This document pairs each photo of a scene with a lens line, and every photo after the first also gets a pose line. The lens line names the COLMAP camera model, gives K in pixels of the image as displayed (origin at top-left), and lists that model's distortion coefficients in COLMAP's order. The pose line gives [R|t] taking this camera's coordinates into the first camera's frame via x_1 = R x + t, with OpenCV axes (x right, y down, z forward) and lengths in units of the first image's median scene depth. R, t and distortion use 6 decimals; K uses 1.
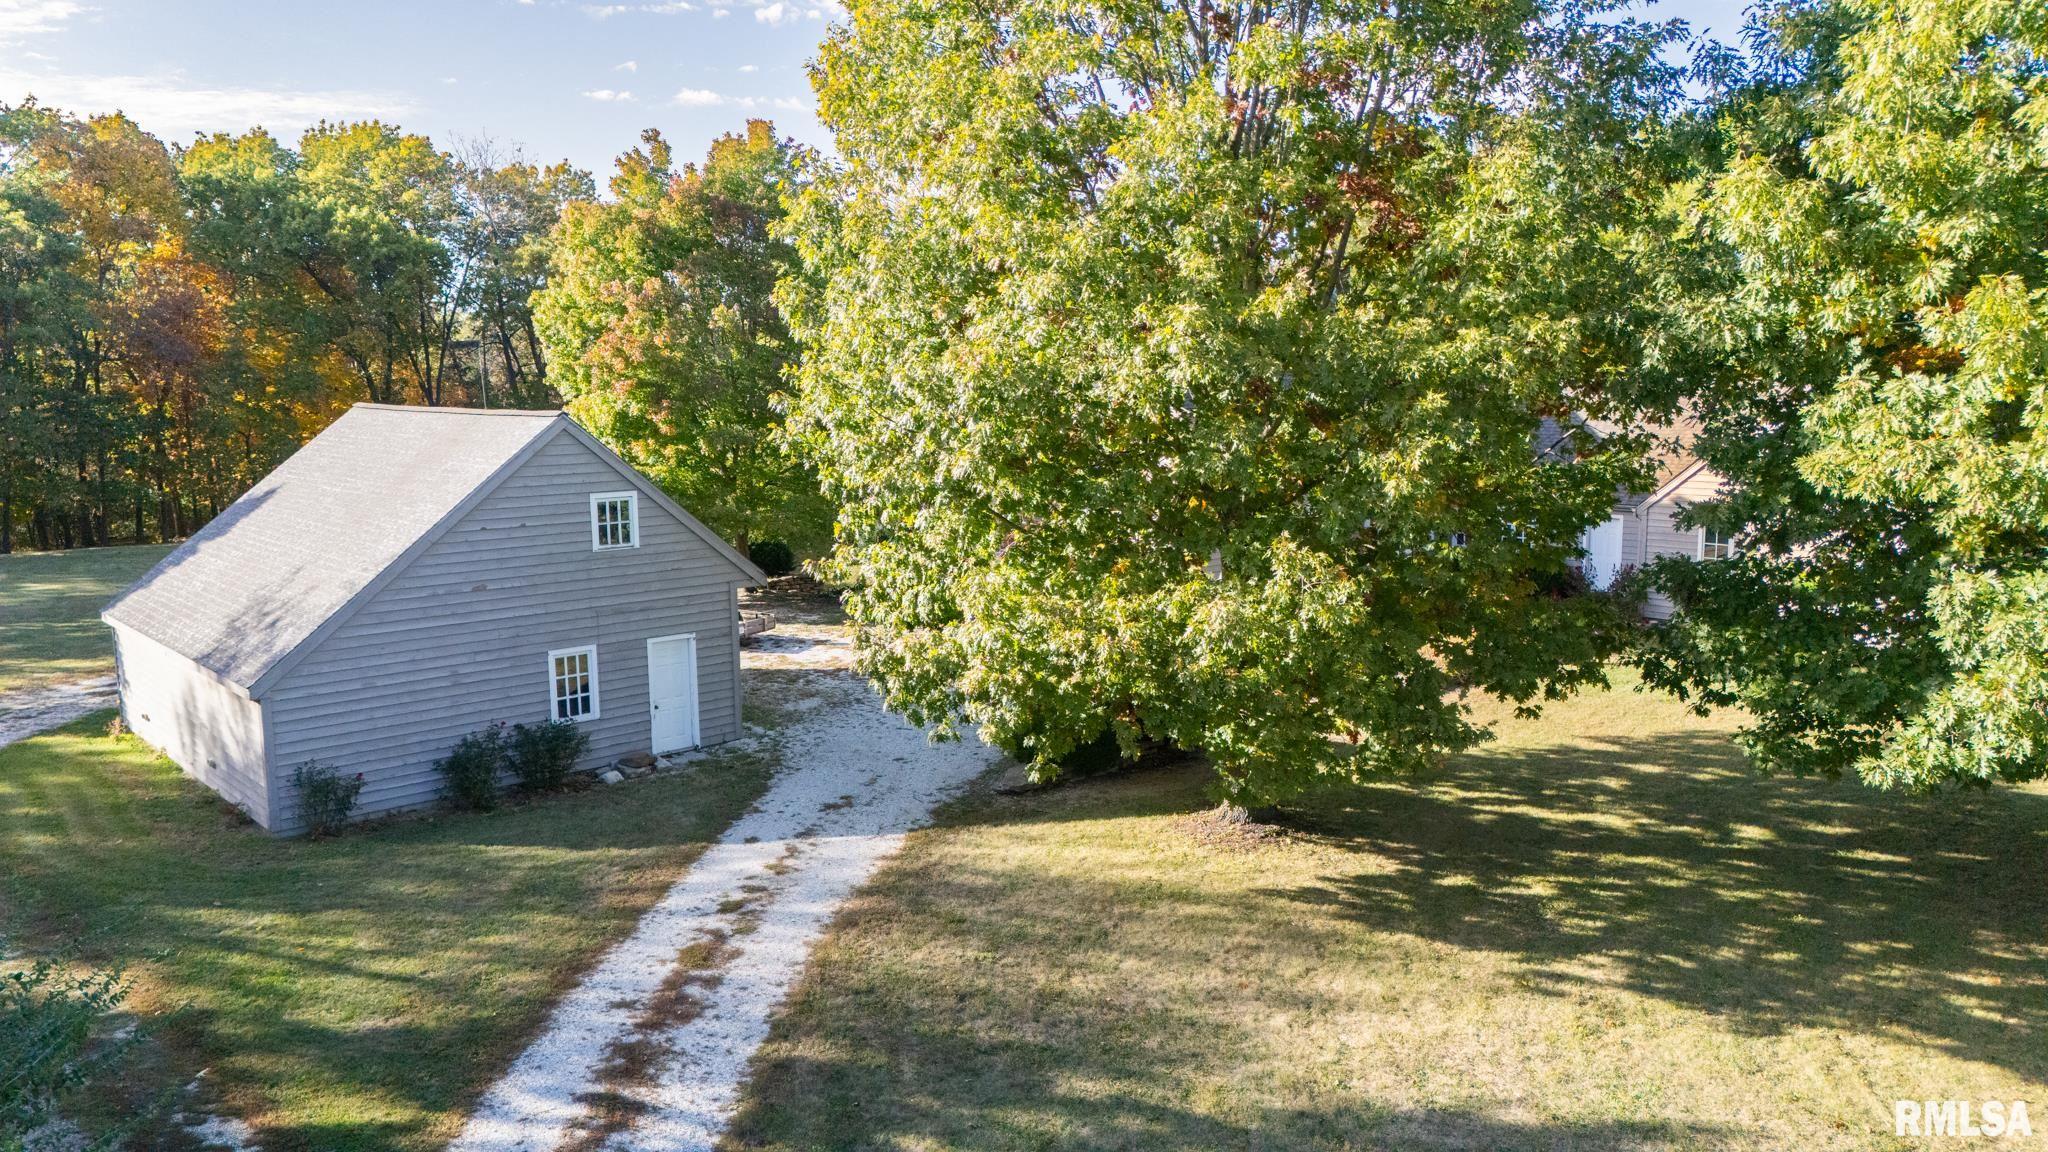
lens RADIAL K [[1543.6, 0, 1009.4], [0, 1543.6, 578.7], [0, 0, 1]] dist [0.056572, -0.112470]
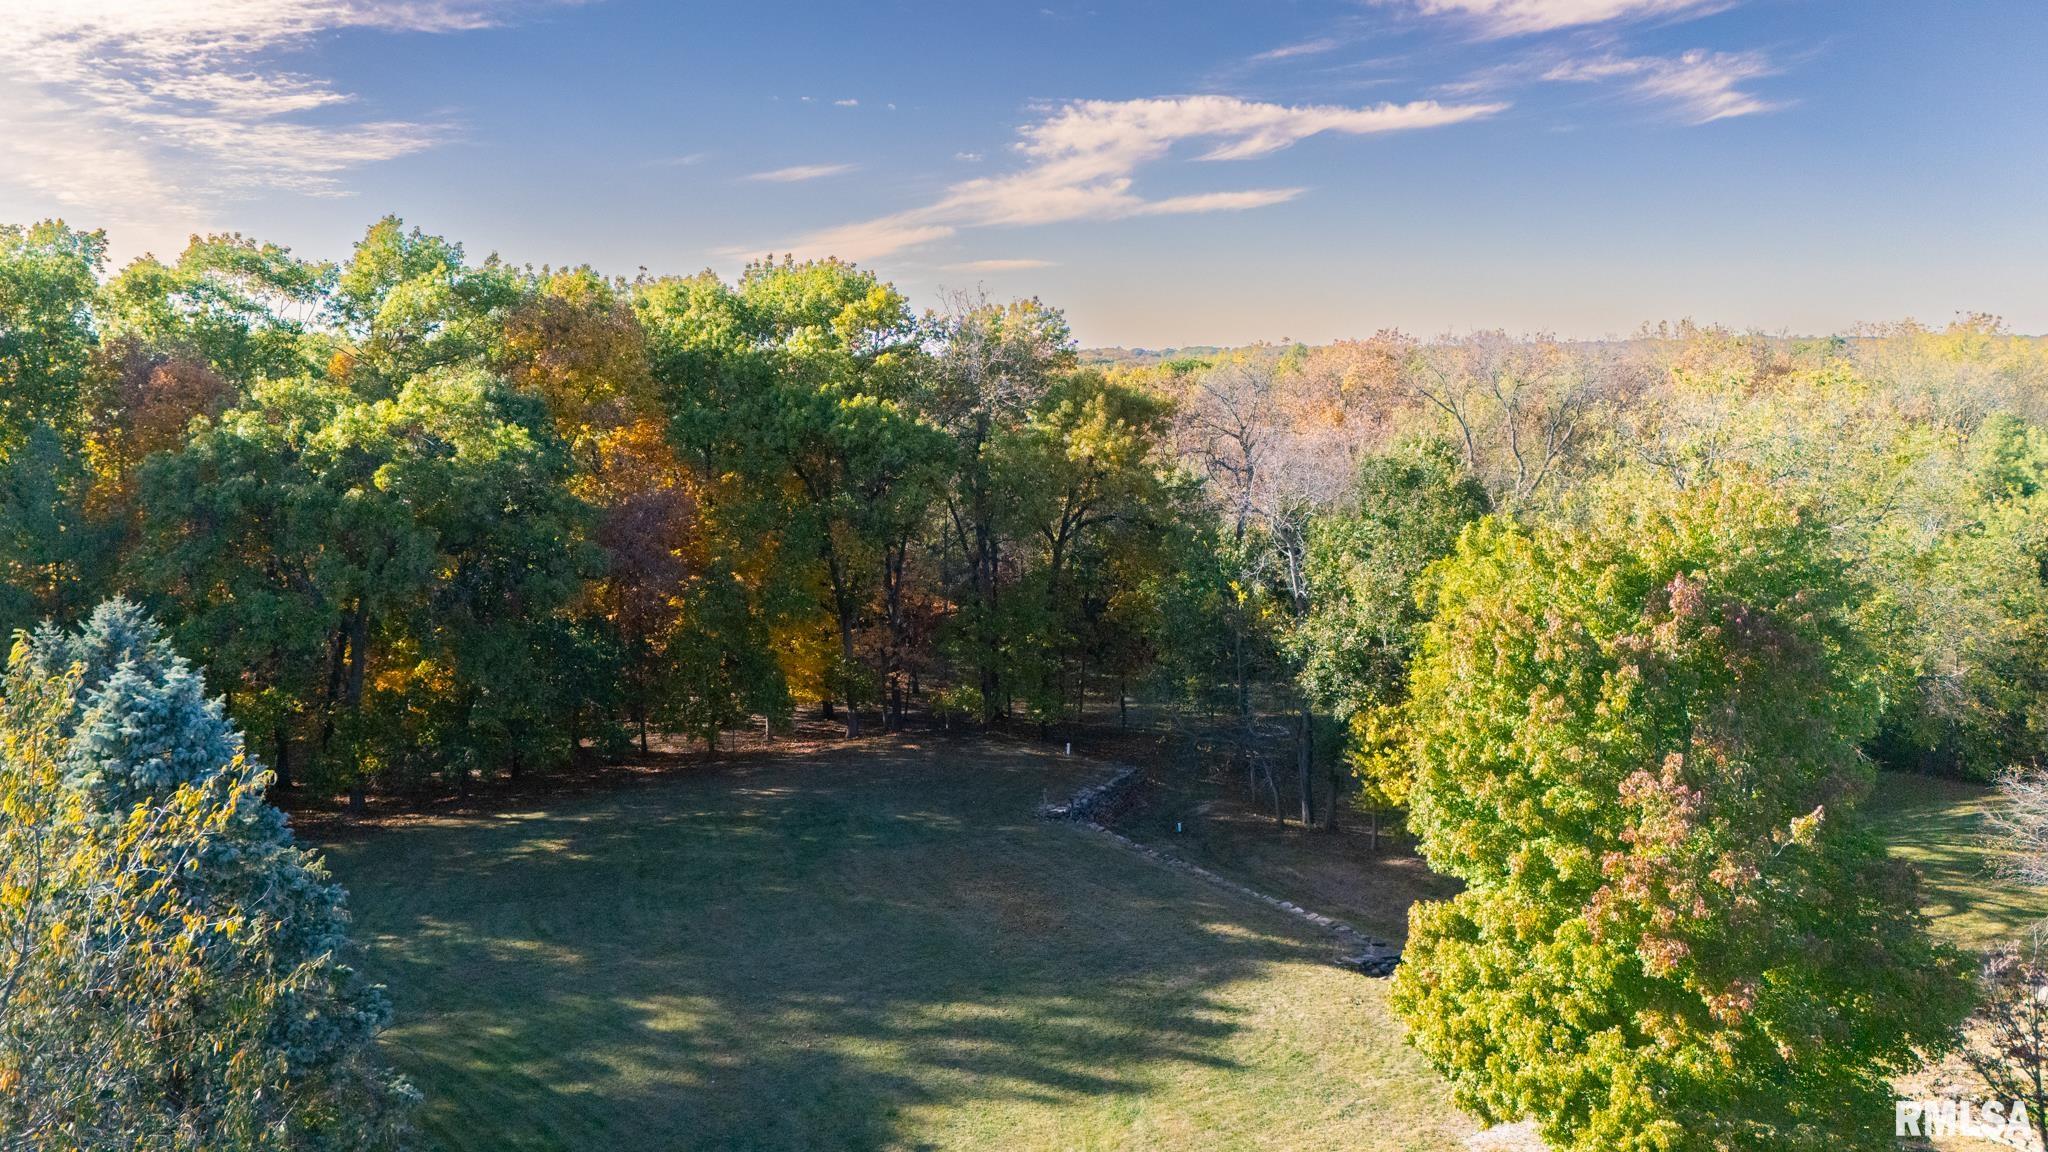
lens RADIAL K [[1543.6, 0, 1009.4], [0, 1543.6, 578.7], [0, 0, 1]] dist [0.056572, -0.112470]
pose [[0.993411, 0.021614, -0.112547, -0.752758], [-0.020765, 0.999746, 0.008712, -0.459398], [0.112707, -0.006318, 0.993608, 0.528757]]
